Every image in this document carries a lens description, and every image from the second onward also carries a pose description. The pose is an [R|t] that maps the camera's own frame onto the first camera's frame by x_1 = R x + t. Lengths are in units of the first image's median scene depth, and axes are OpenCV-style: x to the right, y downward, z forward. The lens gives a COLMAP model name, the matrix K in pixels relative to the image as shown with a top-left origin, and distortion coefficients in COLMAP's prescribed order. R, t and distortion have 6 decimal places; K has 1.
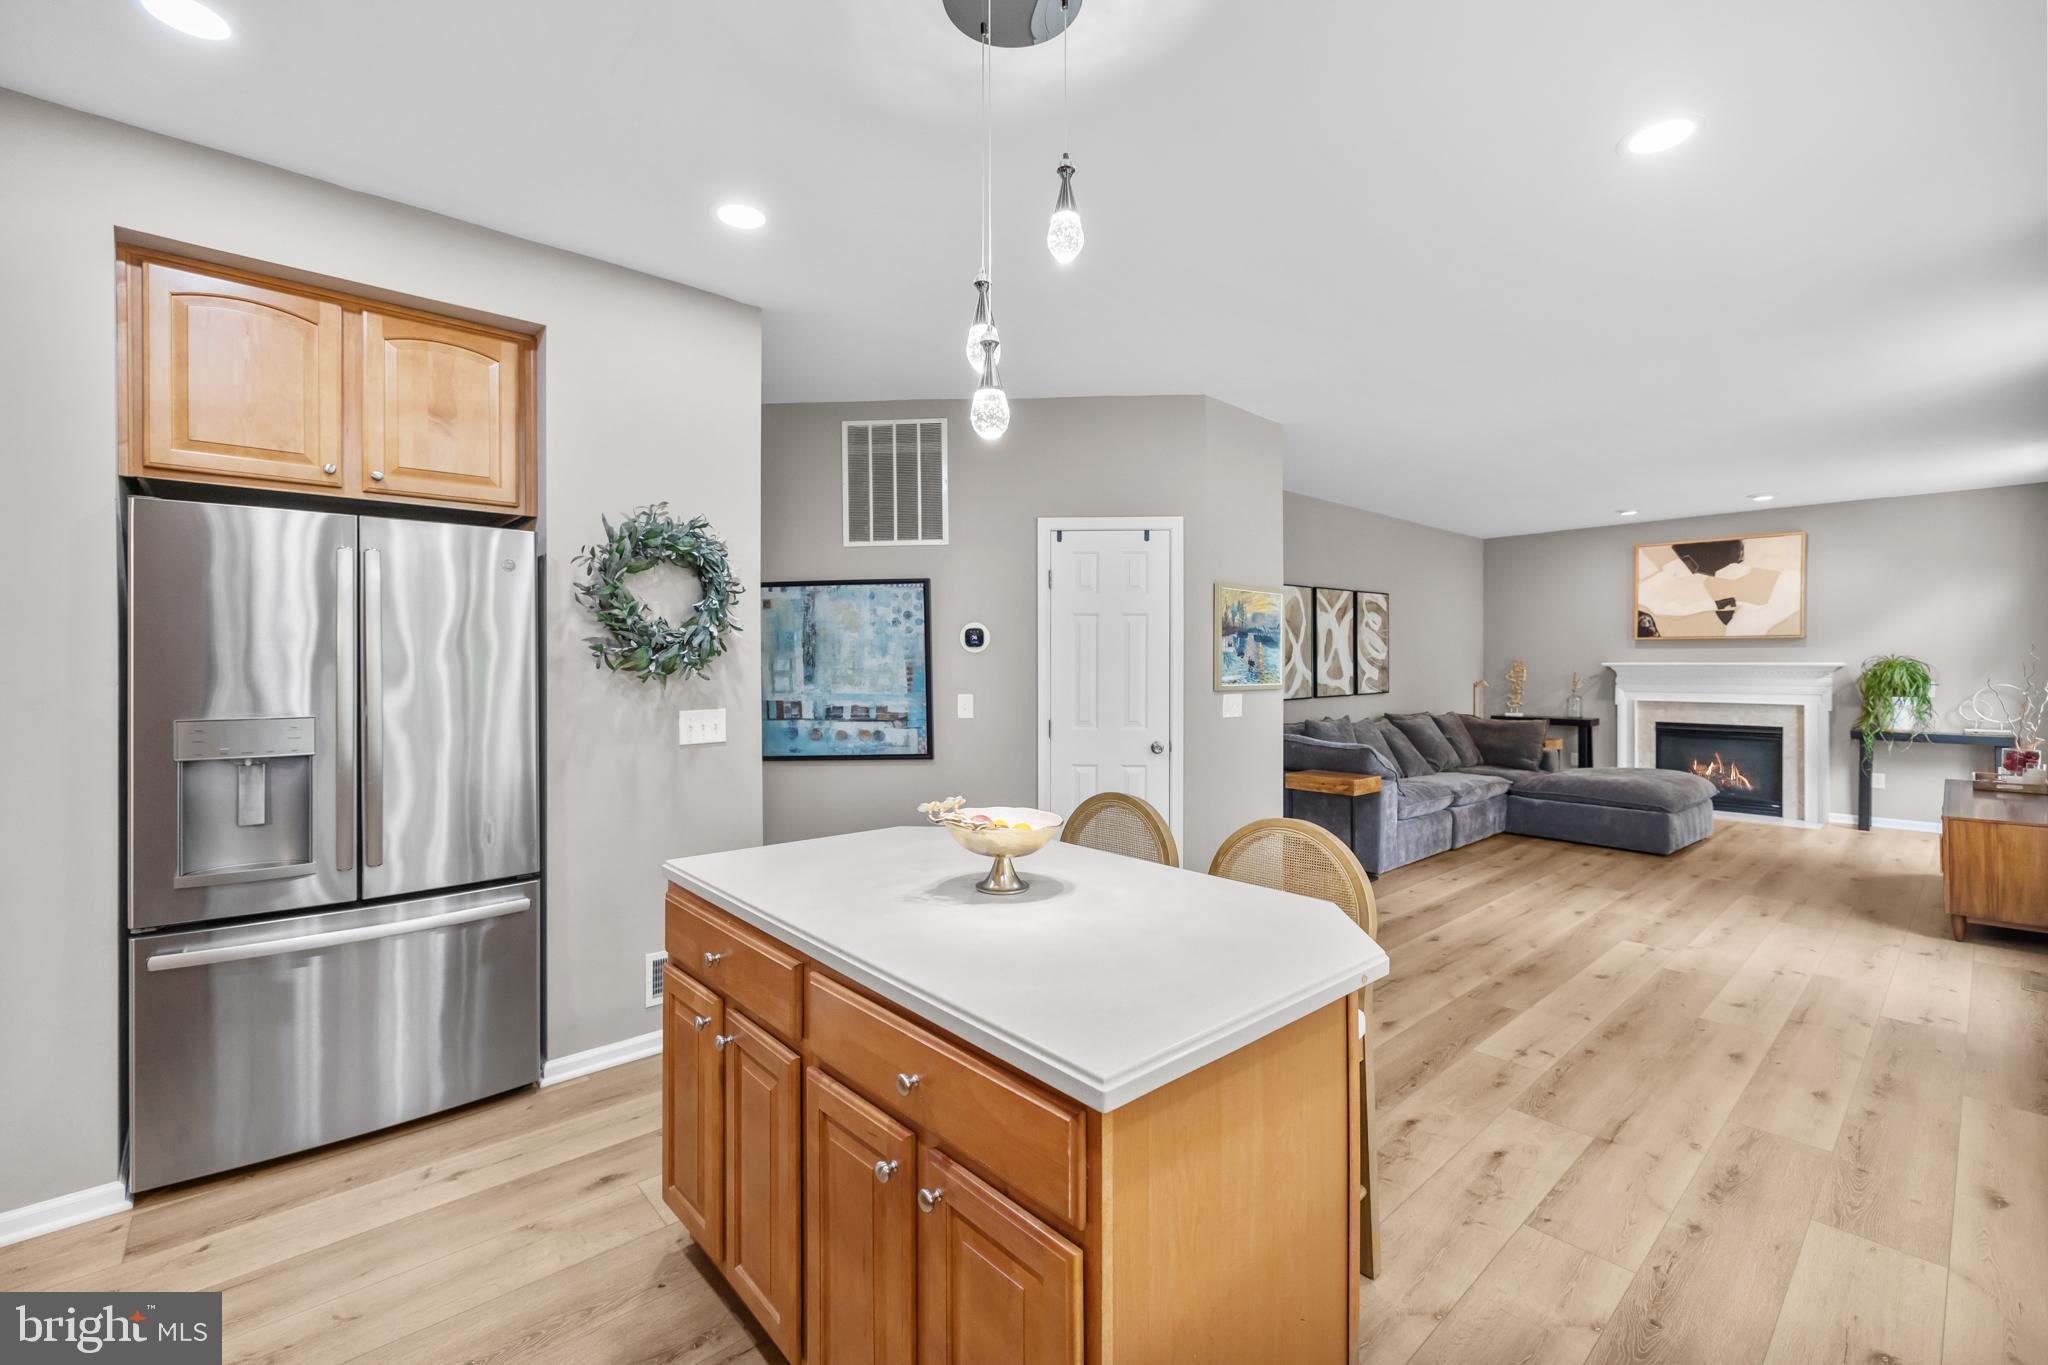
lens RADIAL K [[847.0, 0, 1025.7], [0, 847.0, 666.0], [0, 0, 1]] dist [0.000734, -0.000052]
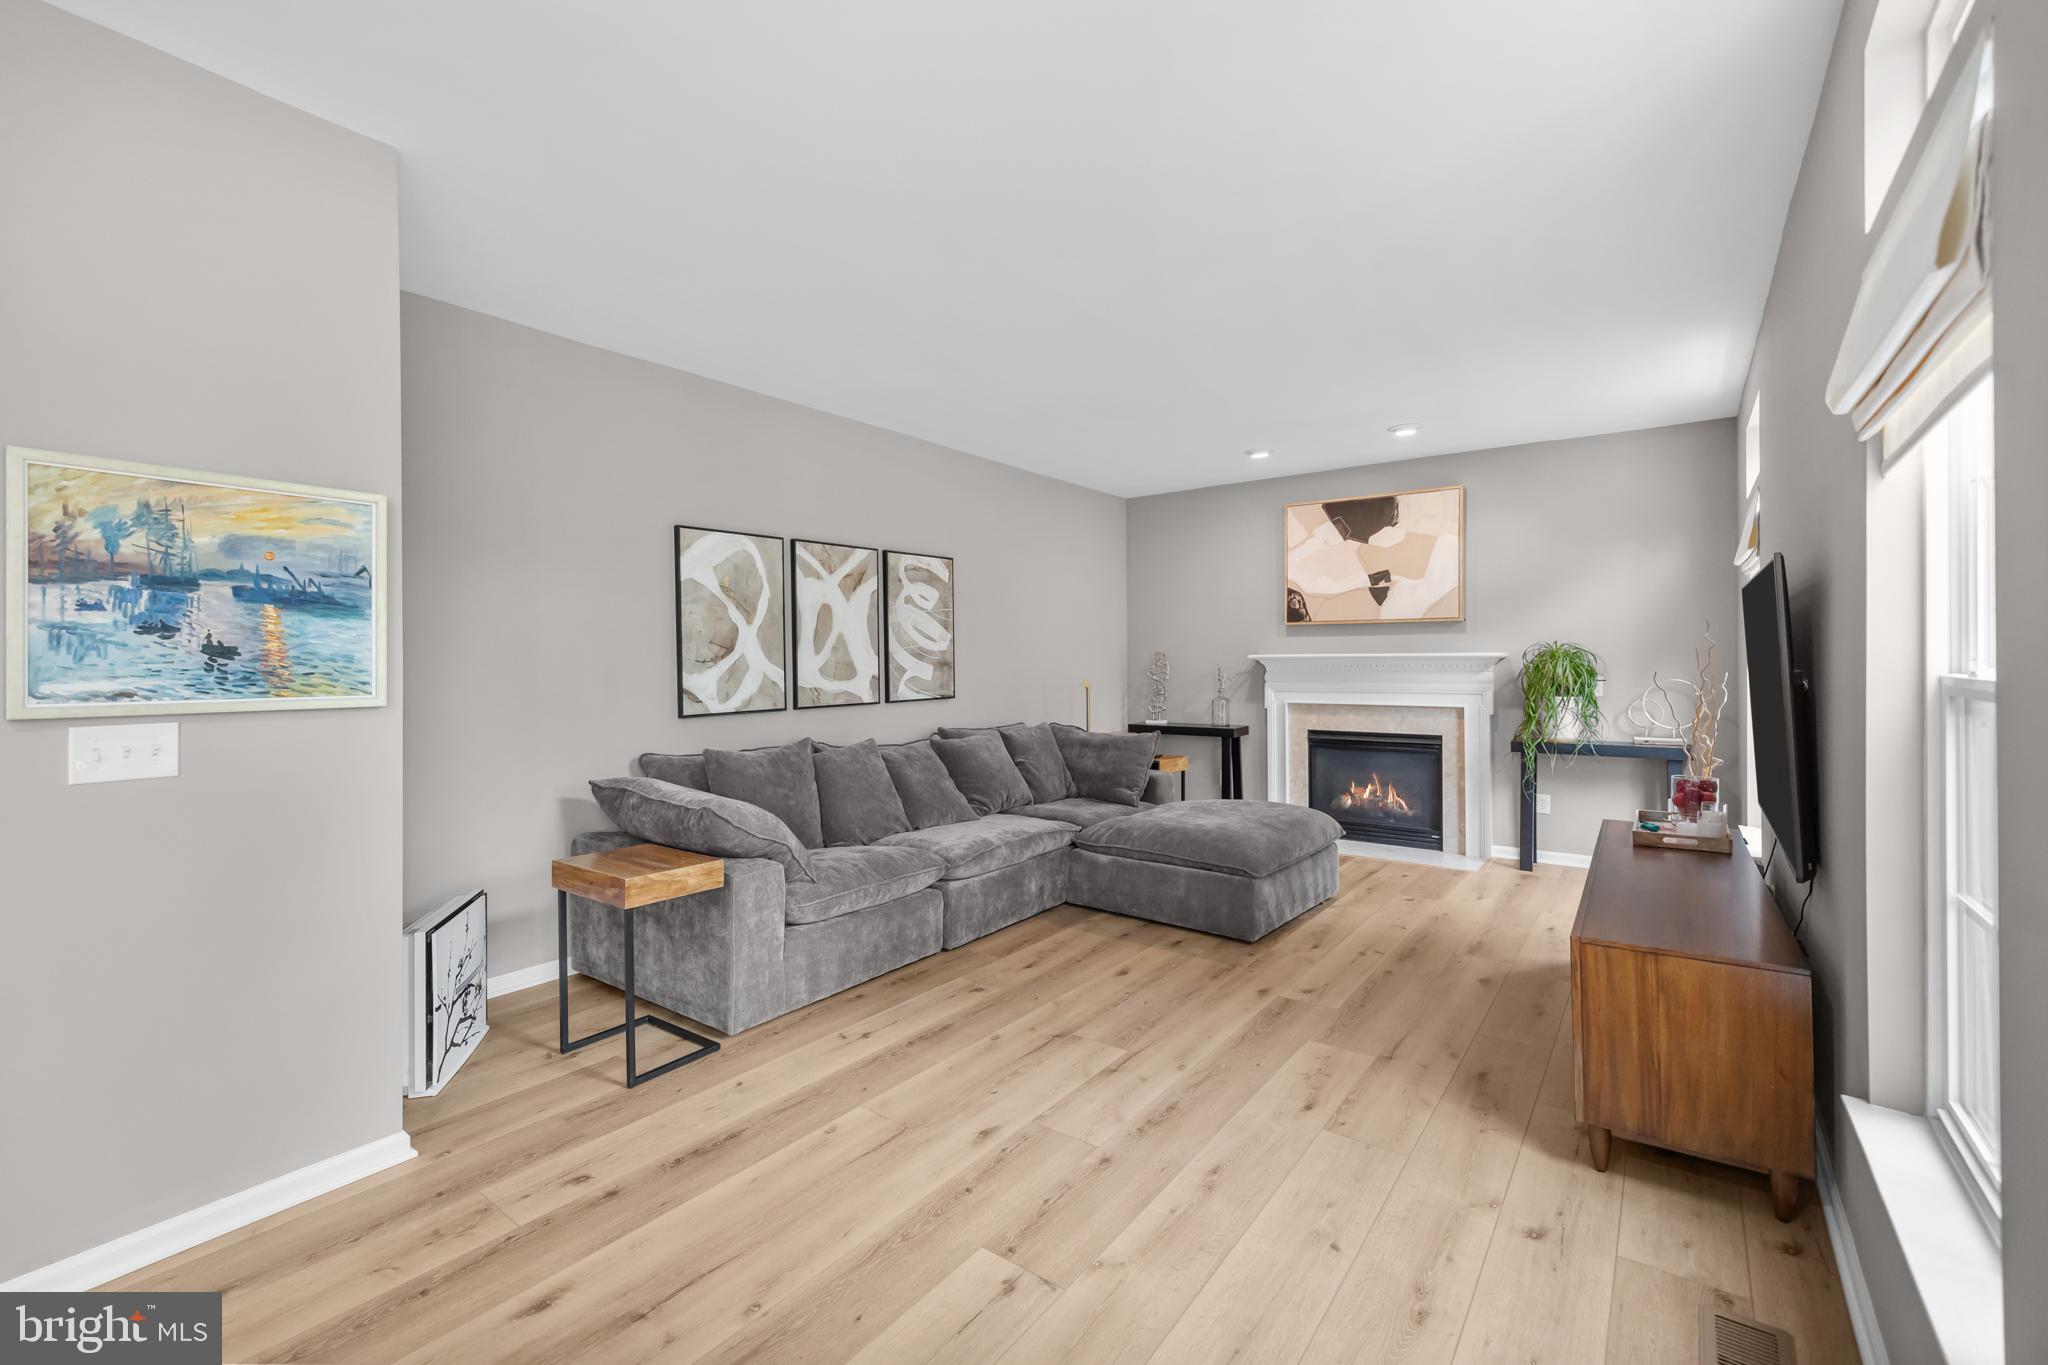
lens RADIAL K [[843.3, 0, 1021.2], [0, 843.3, 662.2], [0, 0, 1]] dist [0.000646, 0.000079]
pose [[0.981631, -0.005598, 0.190705, 0.378938], [0.006110, 0.999979, -0.002097, 0.003746], [-0.190689, 0.003223, 0.981645, 0.322198]]
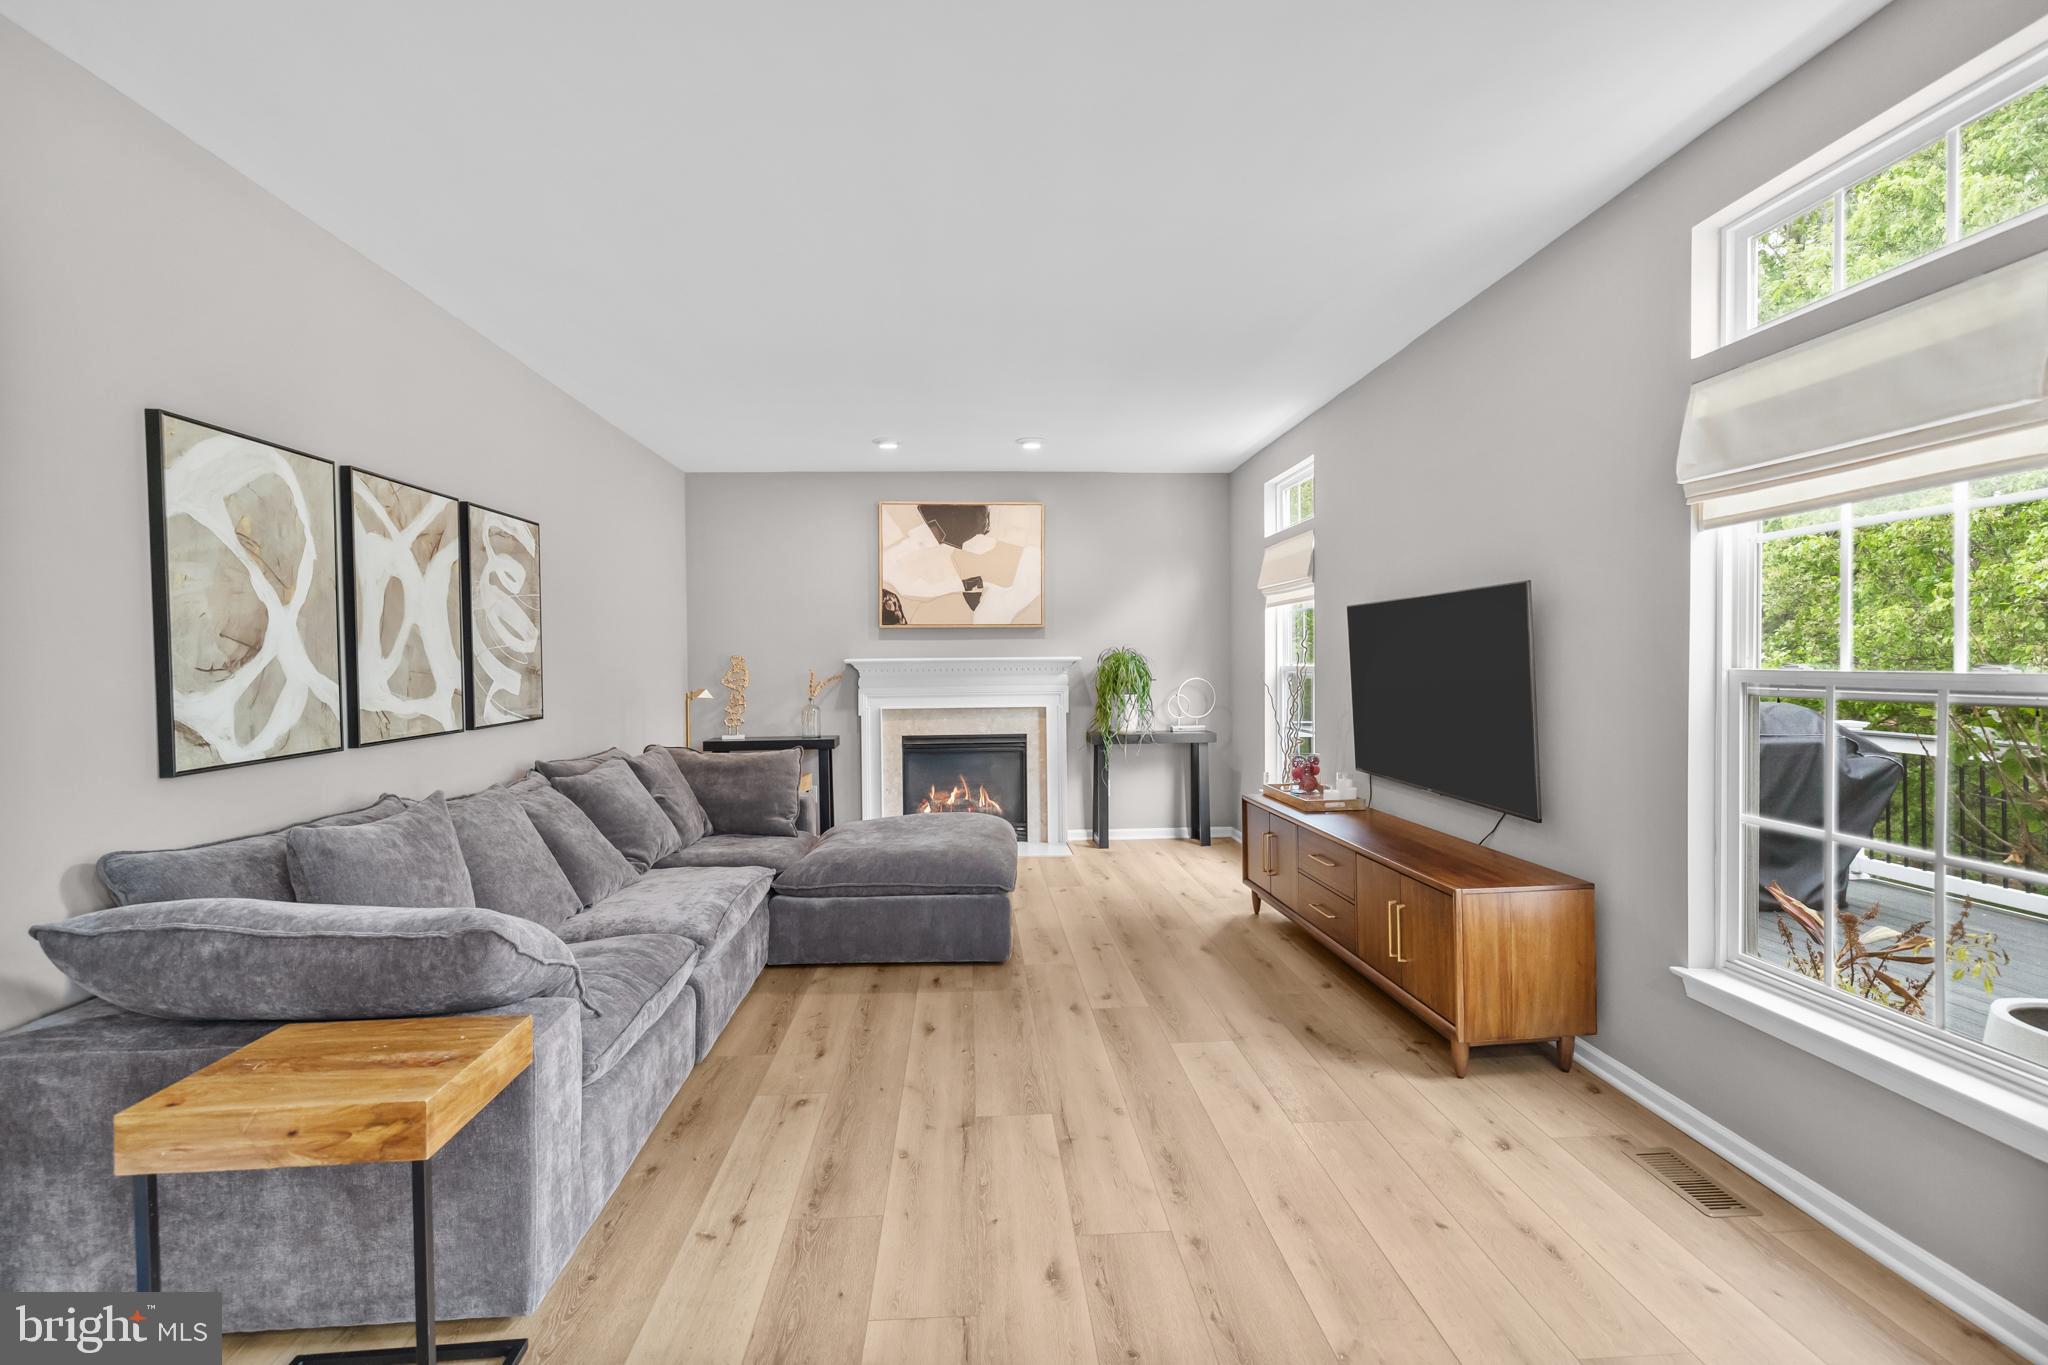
lens RADIAL K [[873.9, 0, 984.8], [0, 873.9, 672.7], [0, 0, 1]] dist [0.002106, 0.000221]
pose [[0.637096, -0.016152, 0.770615, 0.209926], [0.013158, 0.999863, 0.010079, 0.002310], [-0.770672, 0.003718, 0.637221, 0.499675]]
